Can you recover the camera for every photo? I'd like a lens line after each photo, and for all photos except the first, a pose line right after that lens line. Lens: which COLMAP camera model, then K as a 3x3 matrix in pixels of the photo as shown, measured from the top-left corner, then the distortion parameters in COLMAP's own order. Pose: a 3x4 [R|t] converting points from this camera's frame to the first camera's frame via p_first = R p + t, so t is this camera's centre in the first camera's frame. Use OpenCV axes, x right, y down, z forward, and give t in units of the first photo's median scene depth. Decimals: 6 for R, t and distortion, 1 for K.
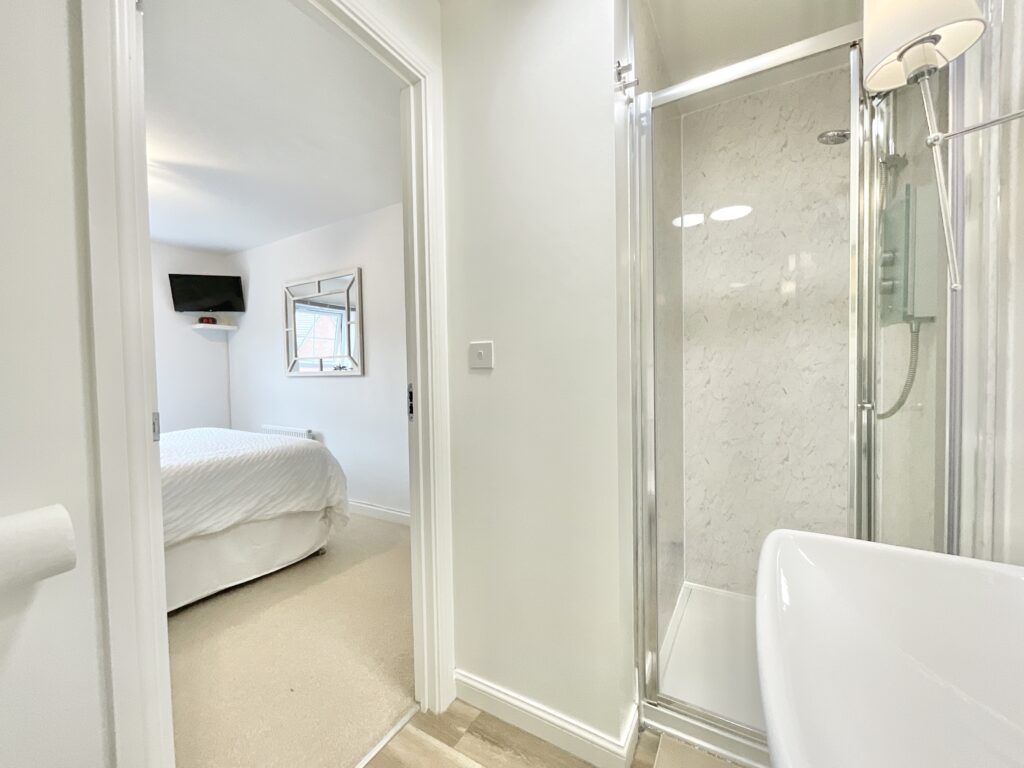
lens RADIAL K [[413.3, 0, 510.1], [0, 413.3, 387.0], [0, 0, 1]] dist [-0.007605, 0.000166]
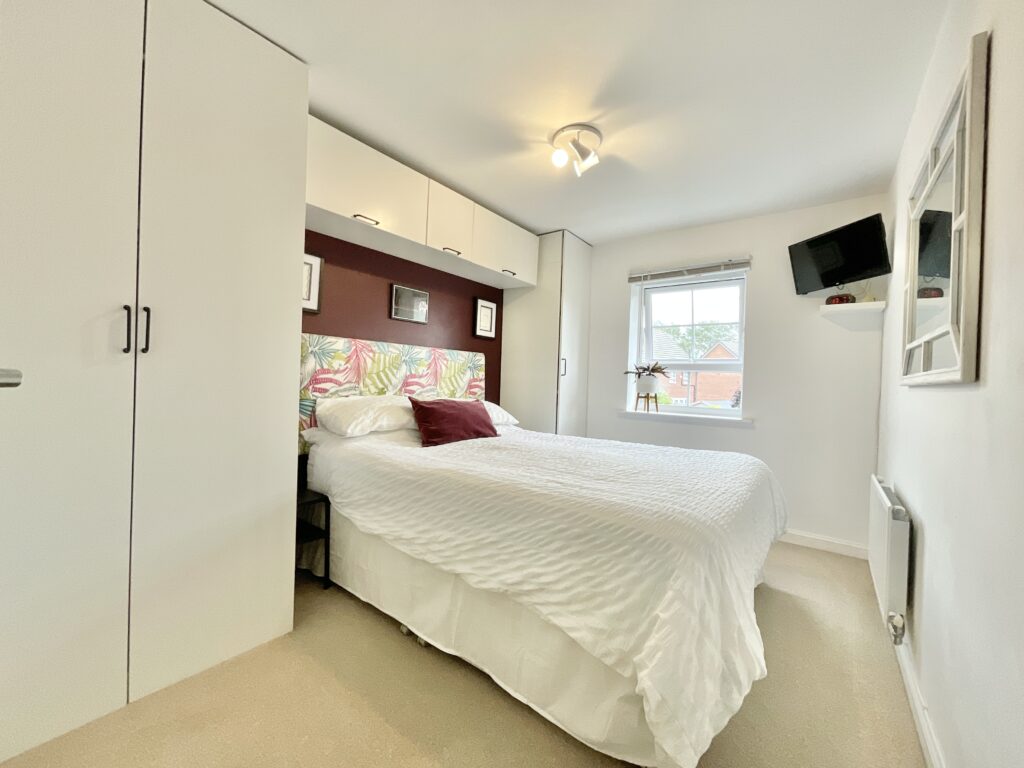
lens RADIAL K [[413.3, 0, 512.9], [0, 413.3, 380.6], [0, 0, 1]] dist [-0.007605, 0.000166]
pose [[-0.114322, 0.017206, -0.993295, -0.011237], [-0.066455, 0.997478, 0.024927, -0.011981], [0.991219, 0.068859, -0.112890, 0.571459]]
